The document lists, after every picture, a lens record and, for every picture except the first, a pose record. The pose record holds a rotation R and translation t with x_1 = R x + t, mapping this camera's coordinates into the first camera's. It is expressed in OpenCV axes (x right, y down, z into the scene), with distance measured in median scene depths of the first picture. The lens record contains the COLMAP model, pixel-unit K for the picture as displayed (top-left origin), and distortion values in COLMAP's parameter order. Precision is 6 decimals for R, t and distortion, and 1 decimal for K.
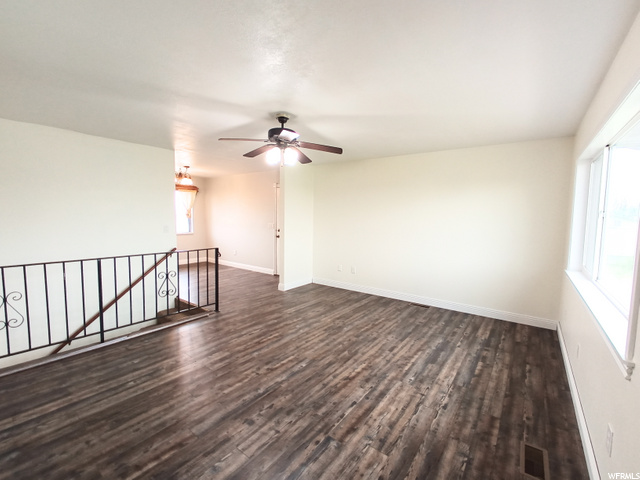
lens RADIAL K [[282.2, 0, 319.6], [0, 282.2, 236.7], [0, 0, 1]] dist [-0.002935, -0.003115]
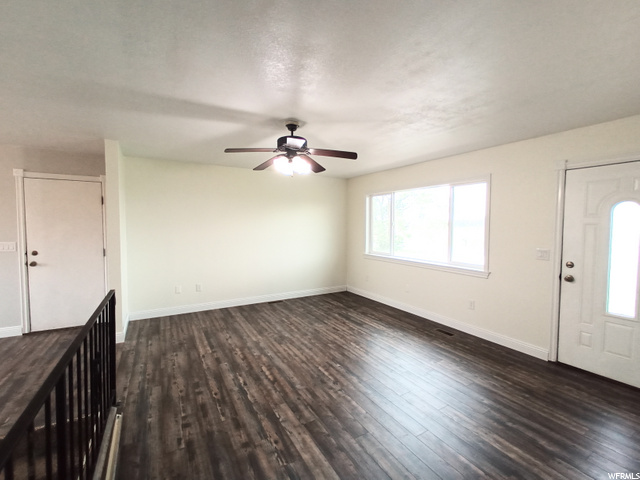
lens RADIAL K [[282.2, 0, 319.6], [0, 282.2, 236.7], [0, 0, 1]] dist [-0.002935, -0.003115]
pose [[0.392128, -0.058292, 0.918062, -1.014040], [0.069974, 0.996989, 0.033416, -0.078836], [-0.917245, 0.051137, 0.395026, 0.586044]]
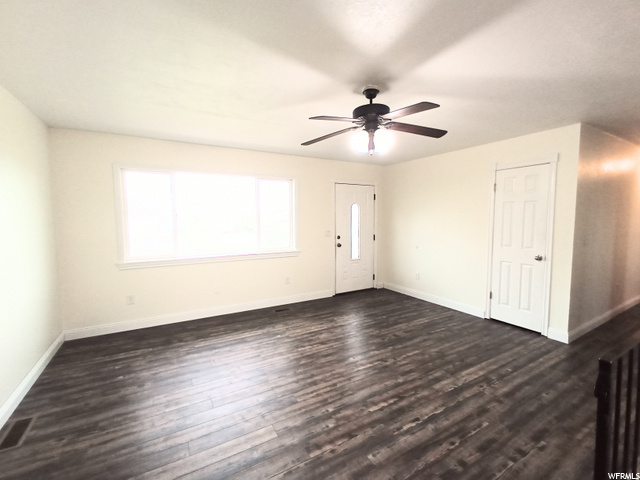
lens RADIAL K [[282.2, 0, 319.6], [0, 282.2, 236.7], [0, 0, 1]] dist [-0.002935, -0.003115]
pose [[-0.921364, -0.041561, 0.386474, -0.323280], [0.015157, 0.989670, 0.142563, -0.146714], [-0.388406, 0.137210, -0.911216, 1.873854]]
